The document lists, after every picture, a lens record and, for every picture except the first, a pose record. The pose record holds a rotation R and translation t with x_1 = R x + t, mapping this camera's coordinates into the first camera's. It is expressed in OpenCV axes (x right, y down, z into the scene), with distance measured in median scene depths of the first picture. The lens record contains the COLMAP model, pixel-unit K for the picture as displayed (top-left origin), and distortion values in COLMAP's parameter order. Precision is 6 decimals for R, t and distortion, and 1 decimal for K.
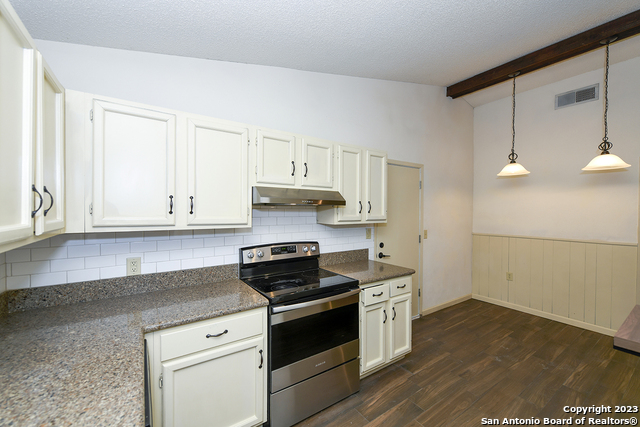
lens RADIAL K [[260.9, 0, 319.2], [0, 260.9, 212.5], [0, 0, 1]] dist [-0.002393, 0.000004]
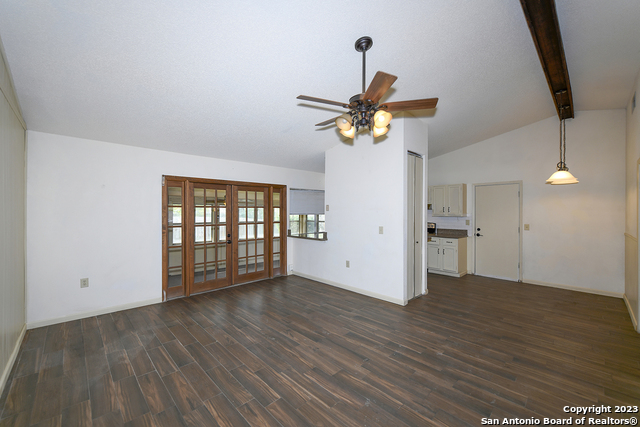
lens RADIAL K [[260.9, 0, 325.4], [0, 260.9, 212.2], [0, 0, 1]] dist [-0.002393, 0.000004]
pose [[0.169045, 0.004472, -0.985598, 1.925851], [-0.001835, 0.999989, 0.004222, -0.005854], [0.985607, 0.001095, 0.169051, -0.422048]]
